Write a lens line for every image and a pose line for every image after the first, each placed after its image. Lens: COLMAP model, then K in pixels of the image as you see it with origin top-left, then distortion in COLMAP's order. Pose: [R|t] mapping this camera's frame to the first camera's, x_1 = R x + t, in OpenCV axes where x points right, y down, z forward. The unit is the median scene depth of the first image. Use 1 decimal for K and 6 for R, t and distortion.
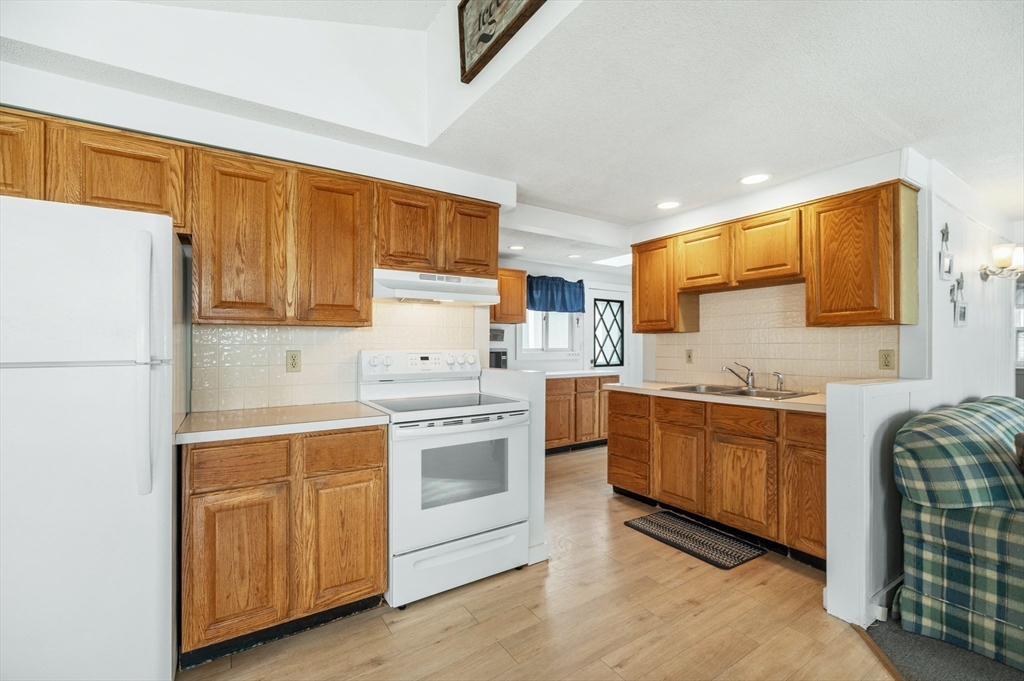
lens RADIAL K [[460.9, 0, 512.0], [0, 460.9, 340.5], [0, 0, 1]] dist [-0.016851, 0.000138]
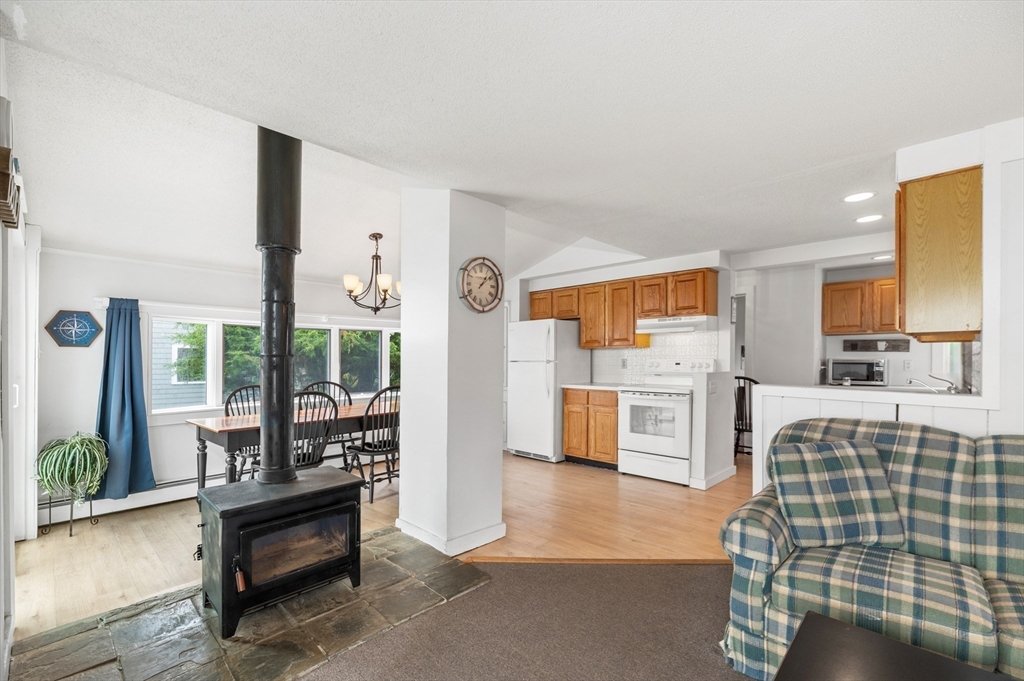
lens RADIAL K [[437.6, 0, 512.0], [0, 437.6, 340.5], [0, 0, 1]] dist [0.000104, 0.000023]
pose [[0.199791, -0.038704, -0.979074, 1.690393], [0.009717, 0.999249, -0.037519, 0.007932], [0.979790, -0.002018, 0.200017, 0.043085]]
